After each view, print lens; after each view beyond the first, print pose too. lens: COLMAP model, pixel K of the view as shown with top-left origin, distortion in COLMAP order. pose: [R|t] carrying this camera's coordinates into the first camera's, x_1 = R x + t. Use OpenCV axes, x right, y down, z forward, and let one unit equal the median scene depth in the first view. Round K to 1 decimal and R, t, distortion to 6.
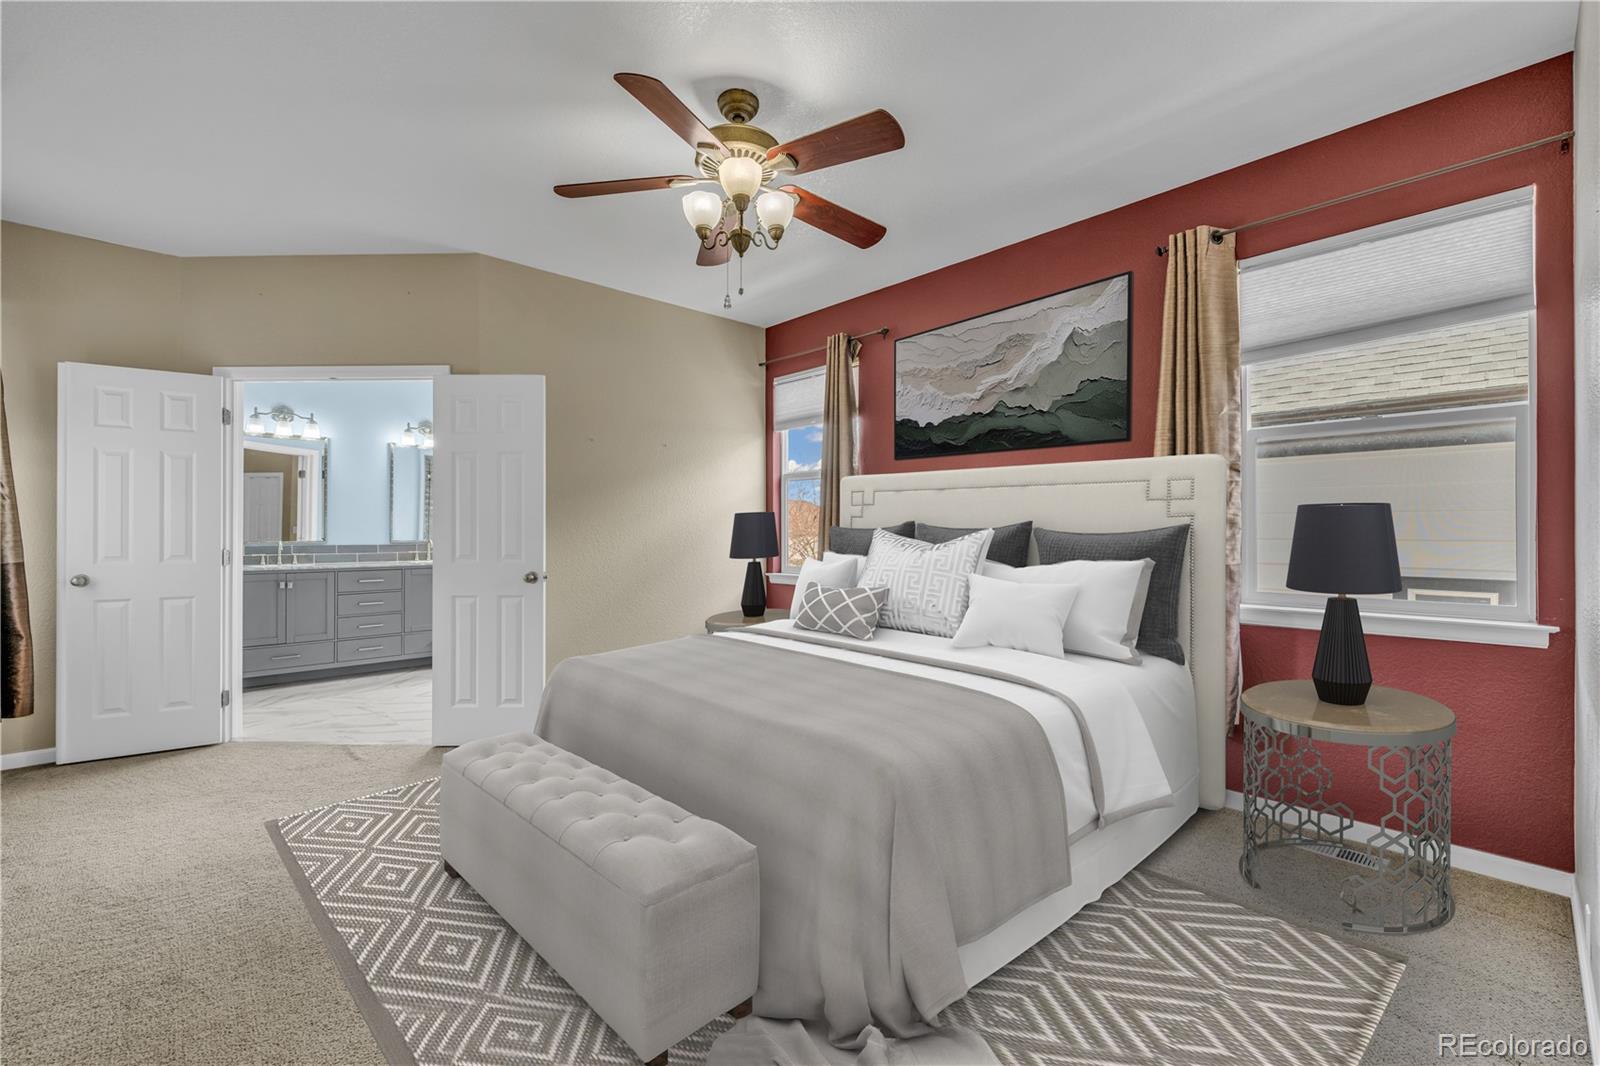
lens RADIAL K [[676.2, 0, 805.3], [0, 676.2, 532.3], [0, 0, 1]] dist [0.003293, 0.000322]
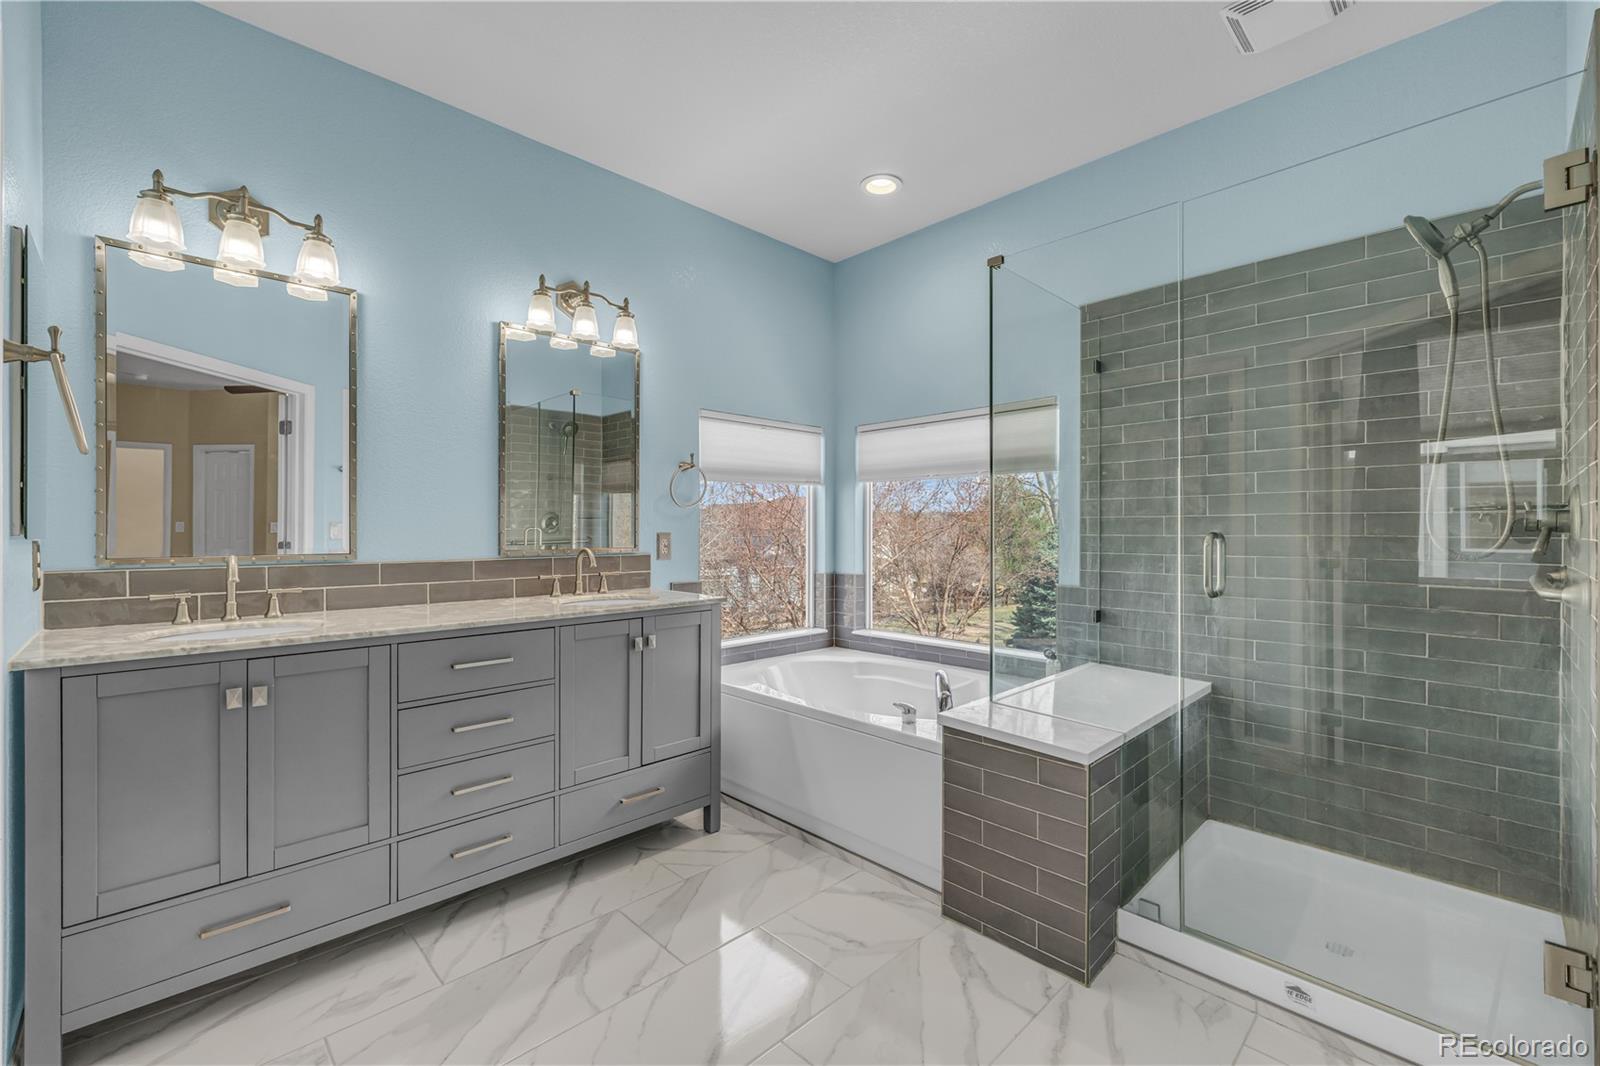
lens RADIAL K [[676.2, 0, 787.1], [0, 676.2, 532.1], [0, 0, 1]] dist [0.003293, 0.000322]
pose [[0.999972, -0.006604, 0.003464, -0.465597], [0.006607, 0.999978, -0.000748, 0.002530], [-0.003459, 0.000771, 0.999994, 0.617523]]
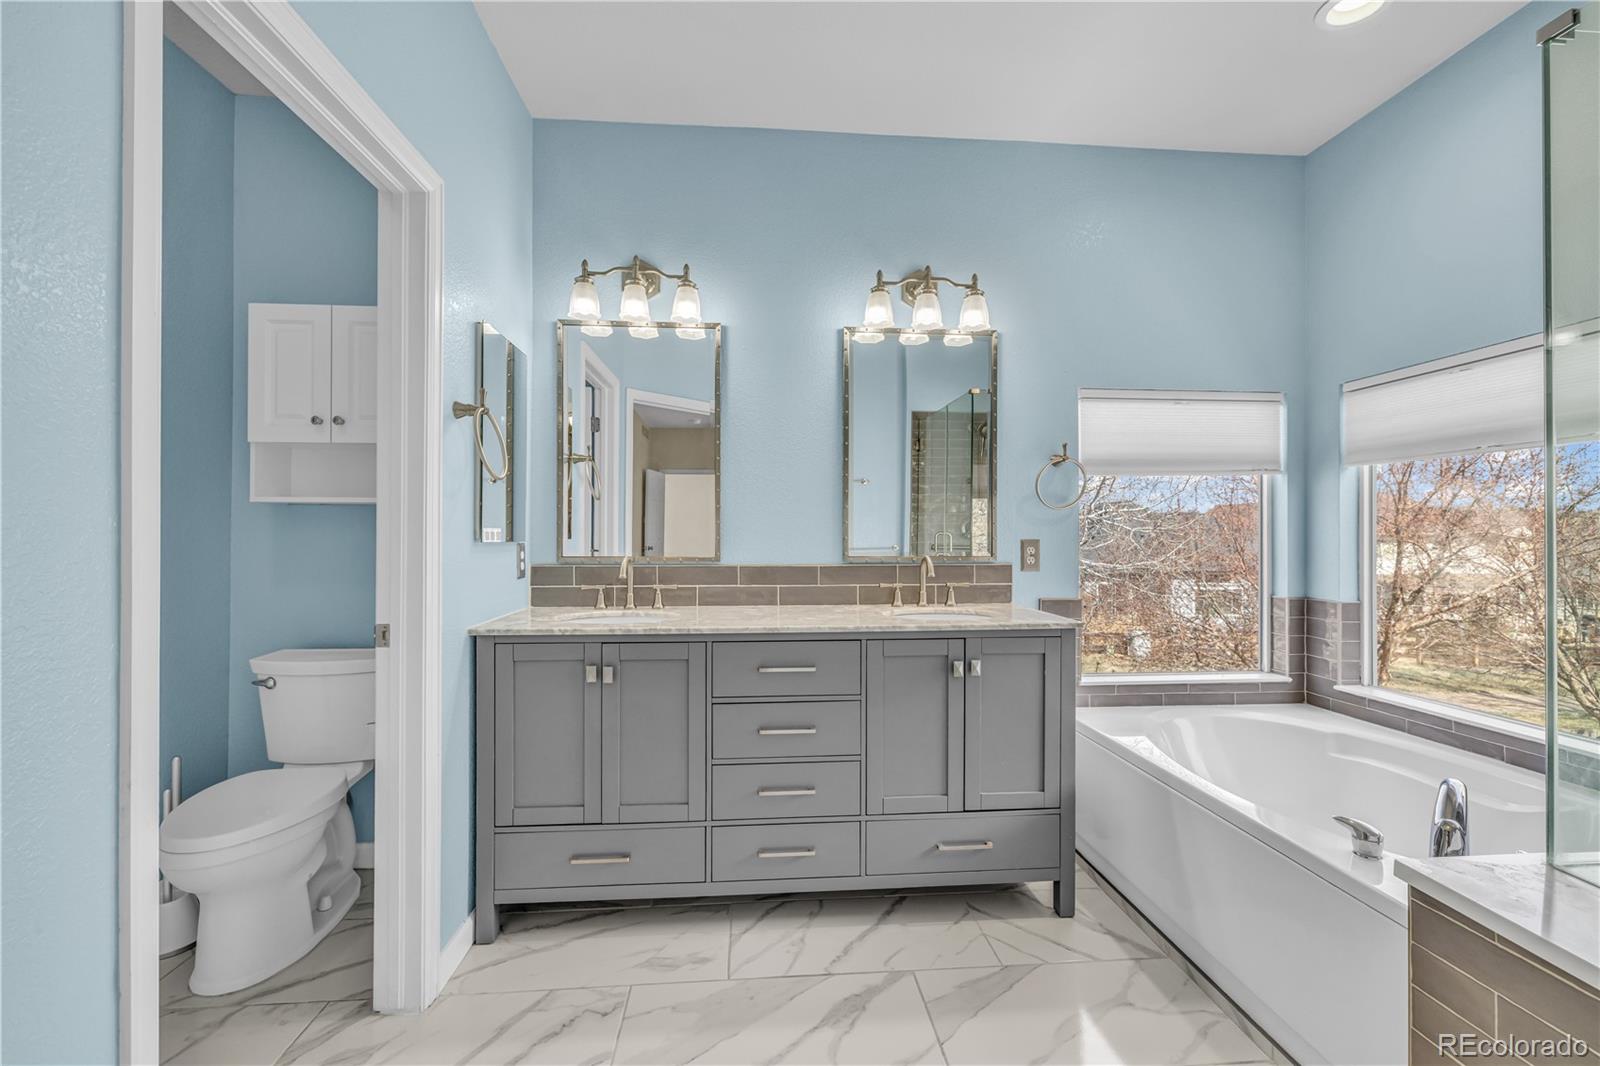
lens RADIAL K [[676.2, 0, 793.8], [0, 676.2, 532.2], [0, 0, 1]] dist [0.003293, 0.000322]
pose [[0.777711, -0.007757, -0.628574, -0.397871], [0.001112, 0.999939, -0.010963, 0.001854], [0.628621, 0.007827, 0.777672, 0.698908]]
